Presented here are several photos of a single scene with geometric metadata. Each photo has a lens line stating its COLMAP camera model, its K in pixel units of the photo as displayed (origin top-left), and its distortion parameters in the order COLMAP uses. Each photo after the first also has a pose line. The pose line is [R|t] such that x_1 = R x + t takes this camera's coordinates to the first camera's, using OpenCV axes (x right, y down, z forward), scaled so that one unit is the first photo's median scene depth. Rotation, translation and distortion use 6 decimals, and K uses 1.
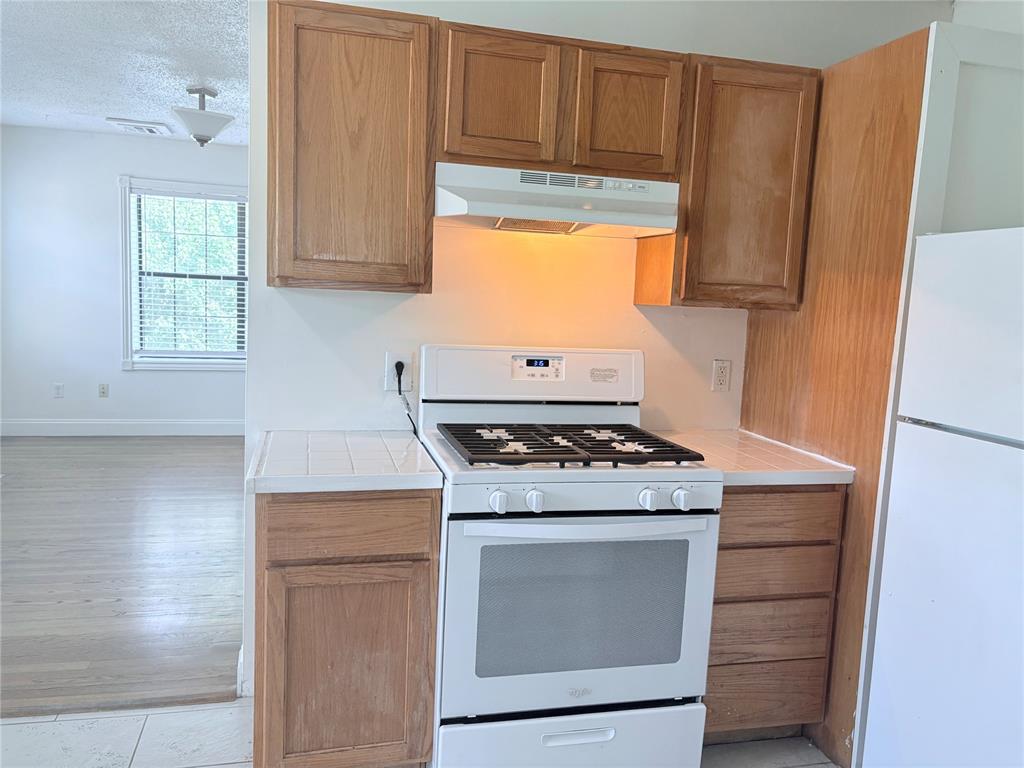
lens RADIAL K [[774.8, 0, 508.7], [0, 774.8, 389.6], [0, 0, 1]] dist [0.032338, -0.039245]
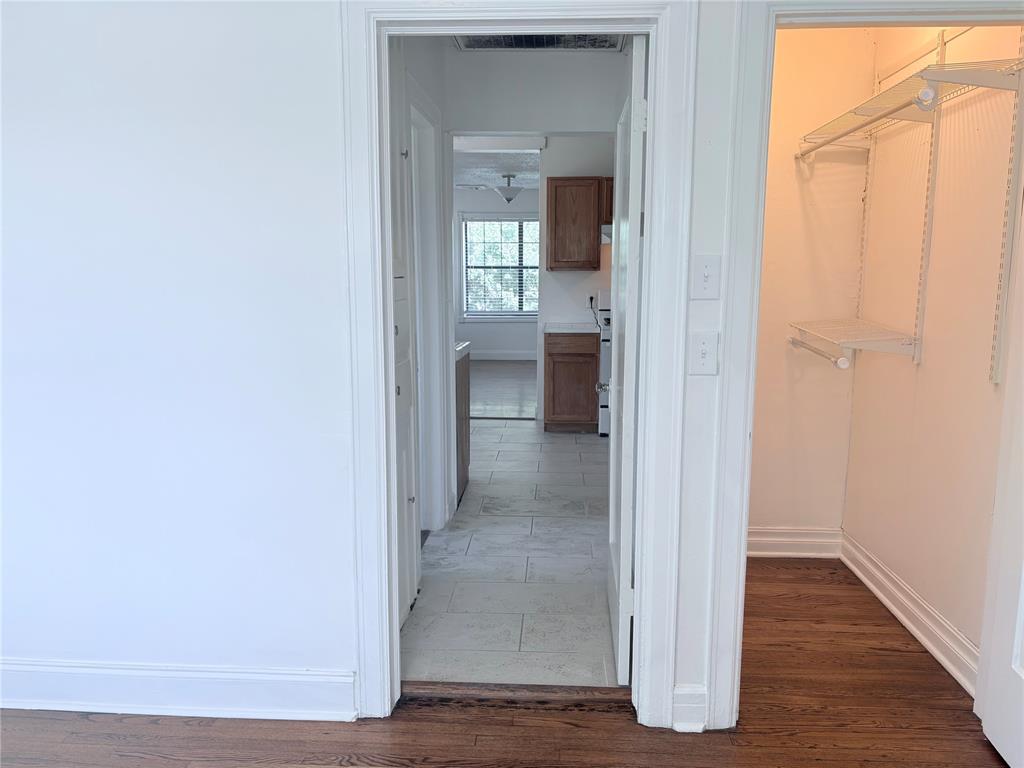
lens RADIAL K [[774.8, 0, 535.3], [0, 774.8, 391.3], [0, 0, 1]] dist [0.032338, -0.039245]
pose [[0.959469, 0.001213, -0.281812, 0.474708], [0.006436, 0.999636, 0.026216, 0.243102], [0.281741, -0.026967, 0.959111, -1.818628]]
